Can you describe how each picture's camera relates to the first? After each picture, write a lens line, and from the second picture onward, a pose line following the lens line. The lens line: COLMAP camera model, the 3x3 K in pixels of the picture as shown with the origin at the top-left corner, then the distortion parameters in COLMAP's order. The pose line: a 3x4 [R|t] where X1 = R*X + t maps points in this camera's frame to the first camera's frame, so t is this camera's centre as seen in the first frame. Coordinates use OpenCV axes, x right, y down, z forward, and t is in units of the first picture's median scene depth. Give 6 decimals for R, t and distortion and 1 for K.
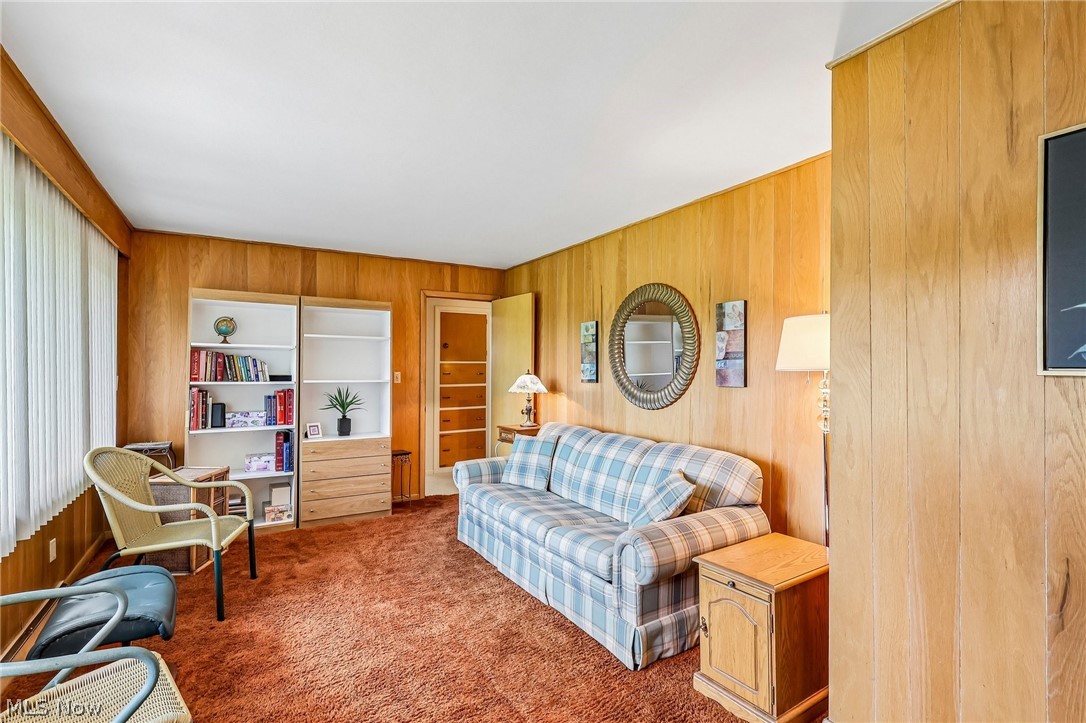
lens RADIAL K [[513.5, 0, 540.2], [0, 513.5, 365.8], [0, 0, 1]] dist [-0.004083, 0.002836]
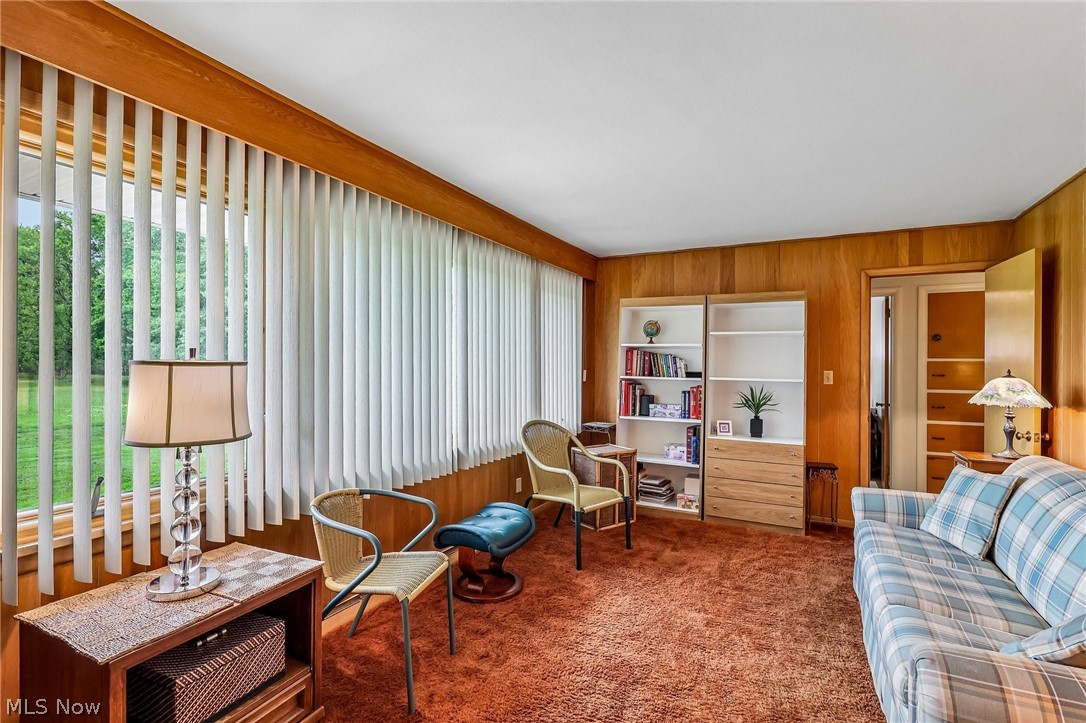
lens RADIAL K [[513.5, 0, 521.4], [0, 513.5, 358.1], [0, 0, 1]] dist [-0.004083, 0.002836]
pose [[0.518068, -0.005709, -0.855320, 0.222537], [-0.005980, 0.999929, -0.010297, 0.002816], [0.855318, 0.010449, 0.517997, 0.150256]]
